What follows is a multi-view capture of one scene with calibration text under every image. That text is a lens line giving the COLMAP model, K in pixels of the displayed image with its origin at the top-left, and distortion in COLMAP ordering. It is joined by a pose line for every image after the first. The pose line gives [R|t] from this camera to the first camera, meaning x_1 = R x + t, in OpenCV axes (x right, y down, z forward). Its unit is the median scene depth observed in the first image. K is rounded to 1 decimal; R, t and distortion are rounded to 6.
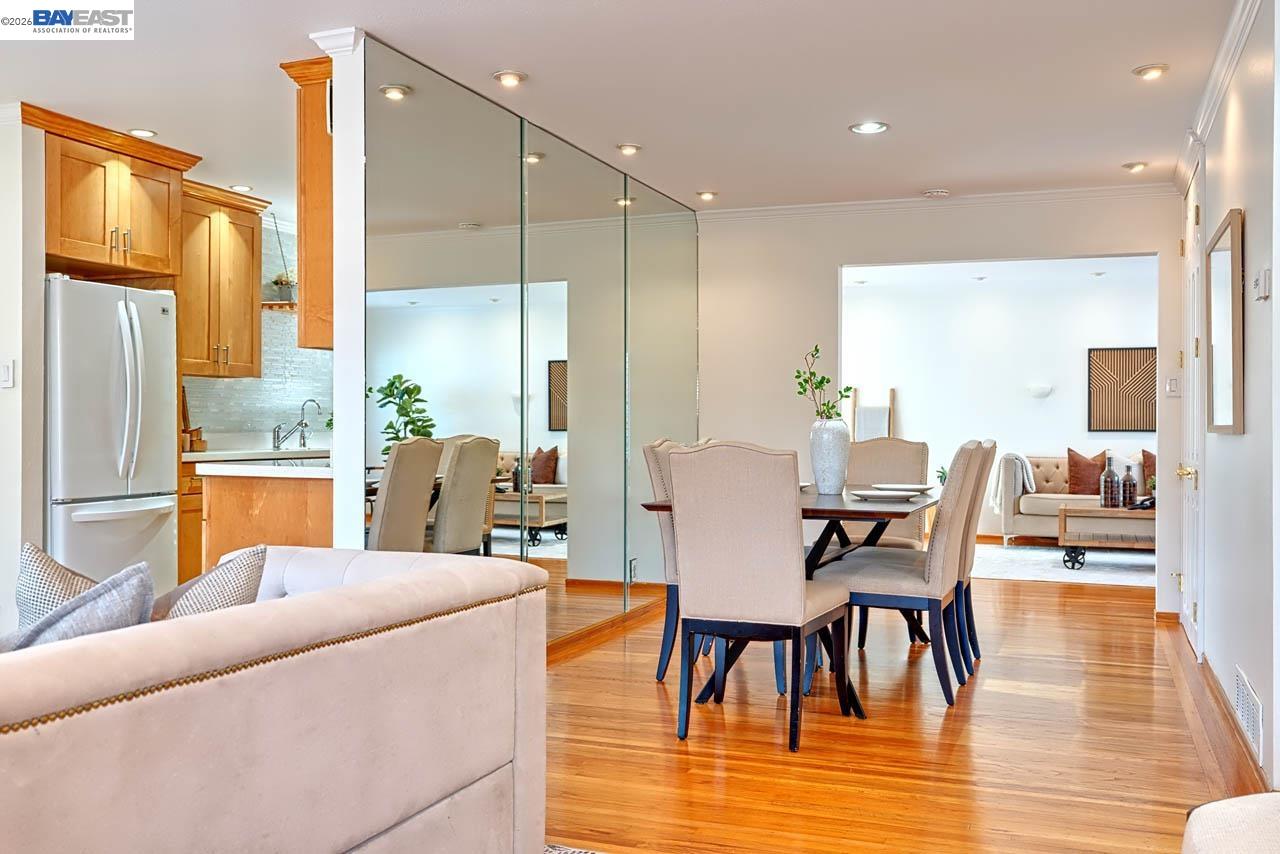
lens RADIAL K [[1220.9, 0, 628.0], [0, 1220.9, 424.1], [0, 0, 1]] dist [-0.017618, 0.000000]
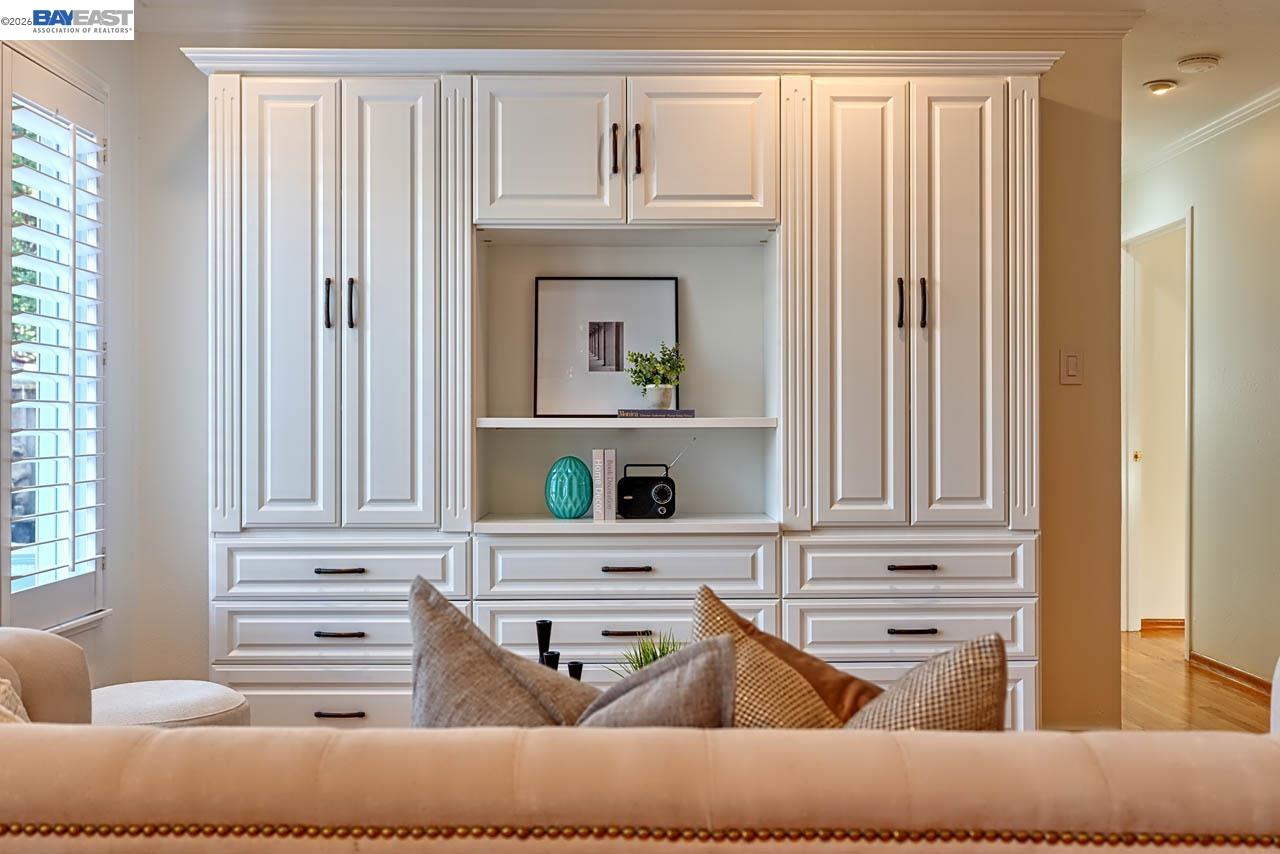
lens RADIAL K [[1256.6, 0, 637.1], [0, 1256.6, 424.6], [0, 0, 1]] dist [0.004223, 0.000000]
pose [[0.368997, -0.005003, -0.929417, 0.052147], [0.000627, 0.999987, -0.005134, 0.000670], [0.929430, 0.001312, 0.368996, 0.164167]]
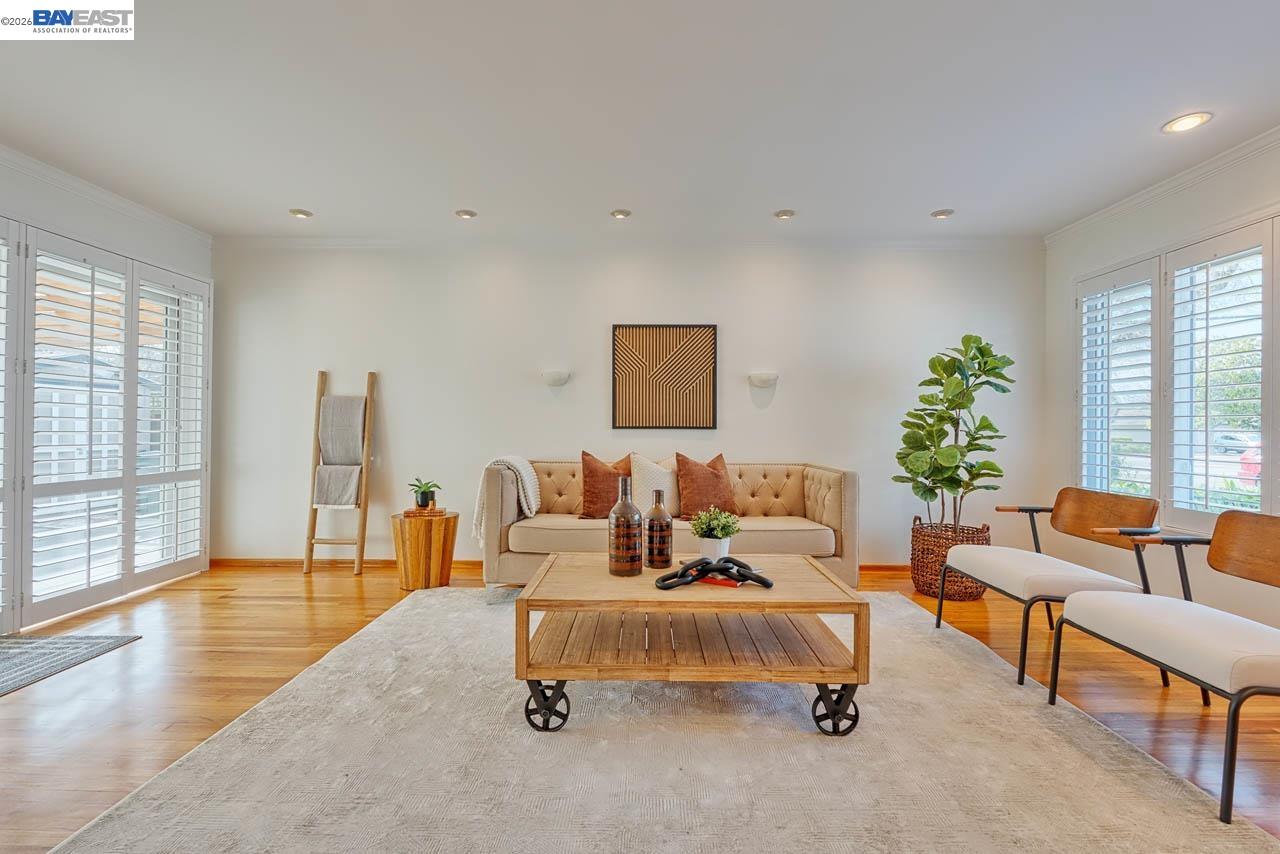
lens RADIAL K [[556.4, 0, 641.6], [0, 556.4, 426.1], [0, 0, 1]] dist [-0.004752, 0.000534]
pose [[0.937763, -0.001631, 0.347271, 0.379852], [0.000617, 0.999995, 0.003033, 0.004831], [-0.347274, -0.002630, 0.937760, 0.919339]]
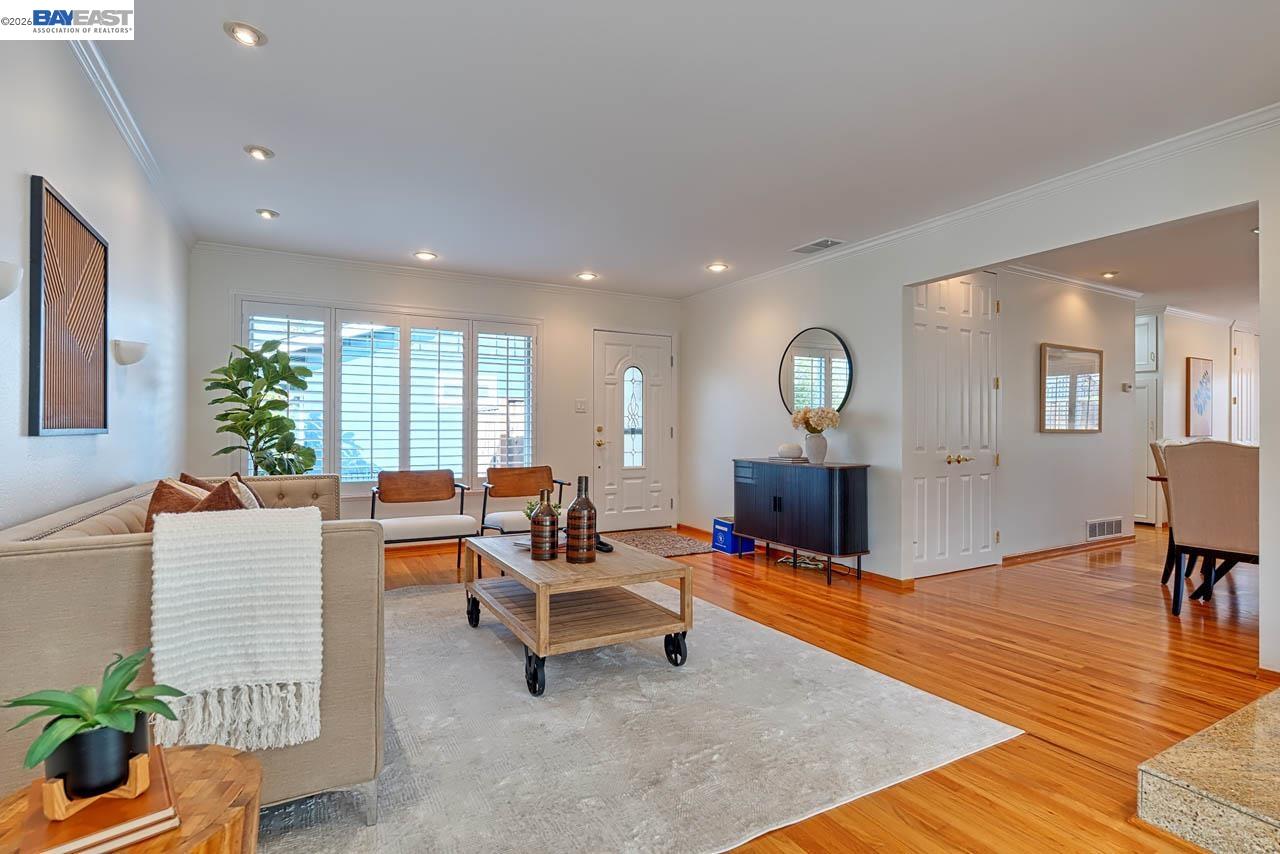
lens RADIAL K [[628.9, 0, 633.7], [0, 628.9, 424.1], [0, 0, 1]] dist [-0.004867, 0.000107]
pose [[-0.765275, -0.001808, 0.643701, 0.213450], [-0.007727, 0.999950, -0.006378, 0.004631], [-0.643657, -0.009854, -0.765251, 1.455156]]
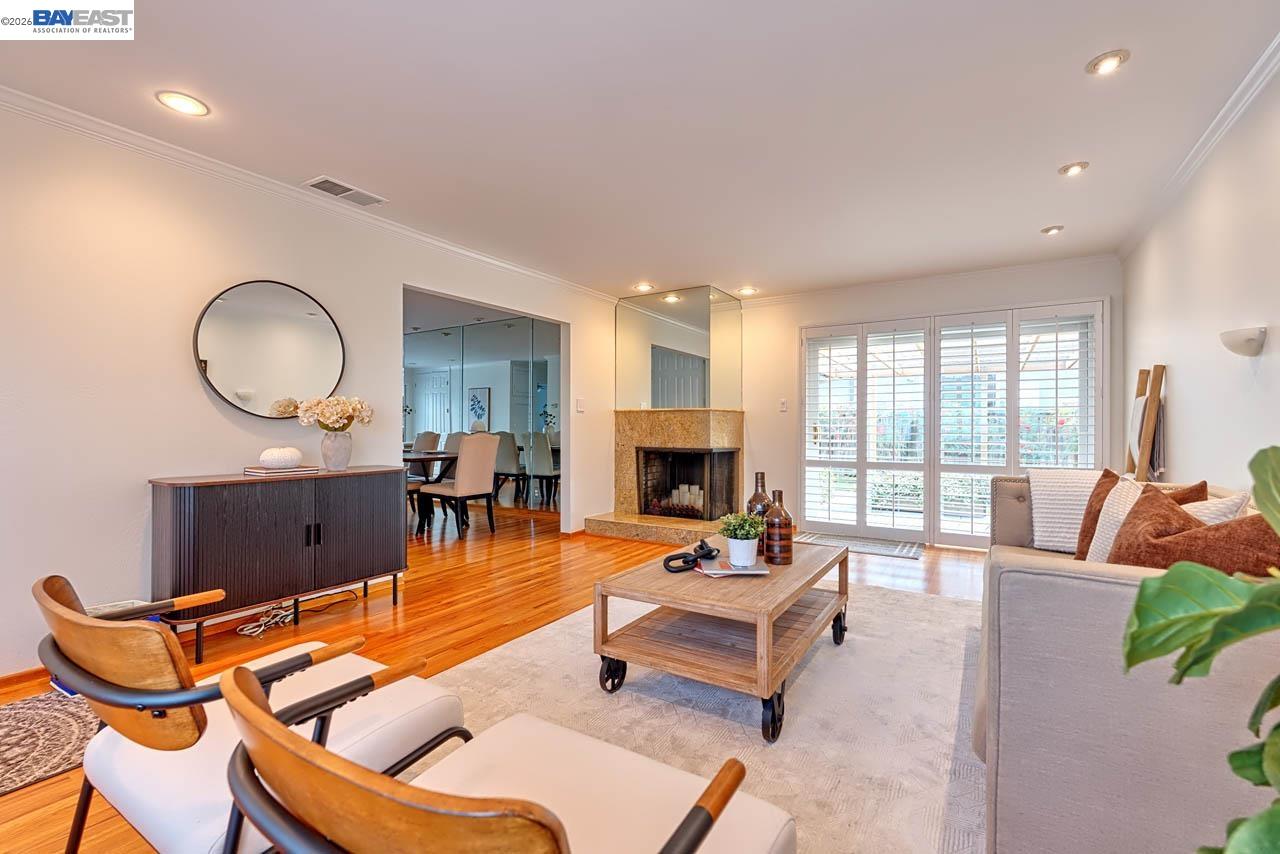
lens RADIAL K [[556.4, 0, 639.9], [0, 556.4, 426.2], [0, 0, 1]] dist [-0.004752, 0.000534]
pose [[-0.179136, -0.011298, -0.983759, 0.824952], [-0.002632, 0.999936, -0.011004, 0.008441], [0.983821, 0.000618, -0.179154, 1.179670]]
